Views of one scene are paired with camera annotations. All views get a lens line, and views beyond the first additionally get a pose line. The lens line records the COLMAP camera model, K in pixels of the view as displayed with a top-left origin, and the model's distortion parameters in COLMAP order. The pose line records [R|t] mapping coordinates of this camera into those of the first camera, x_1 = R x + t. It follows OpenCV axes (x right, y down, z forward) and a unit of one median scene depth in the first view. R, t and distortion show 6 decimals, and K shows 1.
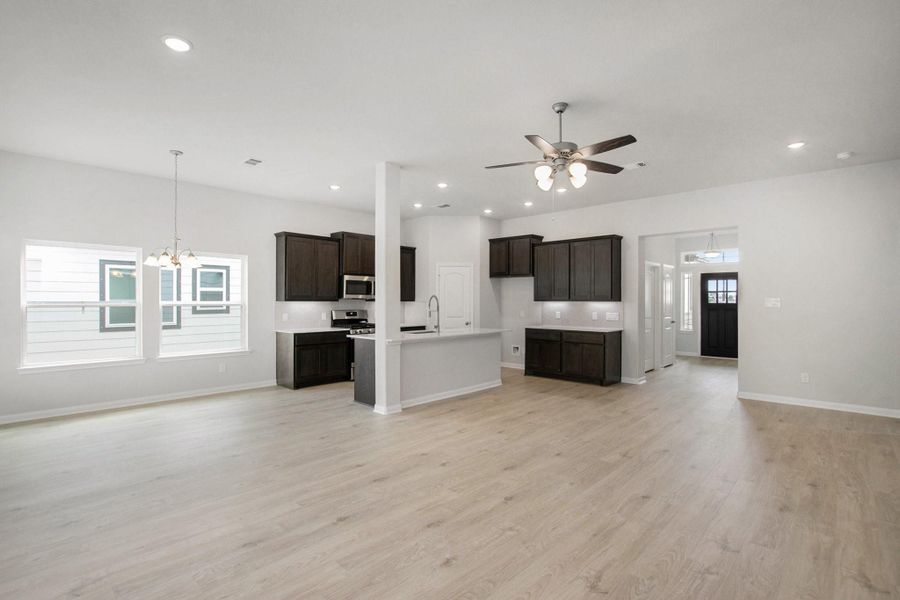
lens RADIAL K [[422.4, 0, 447.5], [0, 422.4, 303.0], [0, 0, 1]] dist [-0.028515, 0.001126]
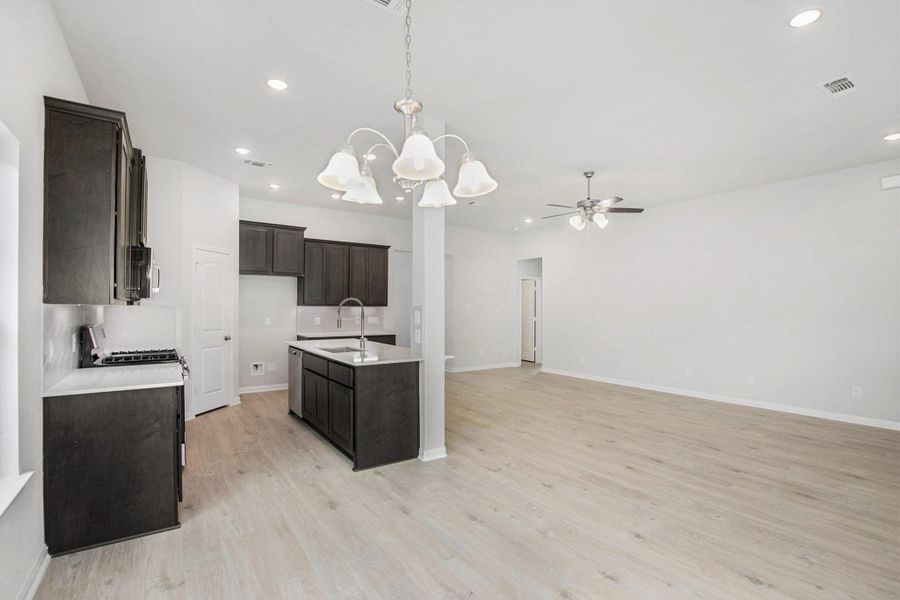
lens RADIAL K [[422.5, 0, 449.0], [0, 422.5, 307.4], [0, 0, 1]] dist [-0.034503, 0.000061]
pose [[0.197221, -0.001846, 0.980357, -0.622603], [0.001784, 0.999997, 0.001524, -0.002178], [-0.980357, 0.001449, 0.197224, 0.593331]]
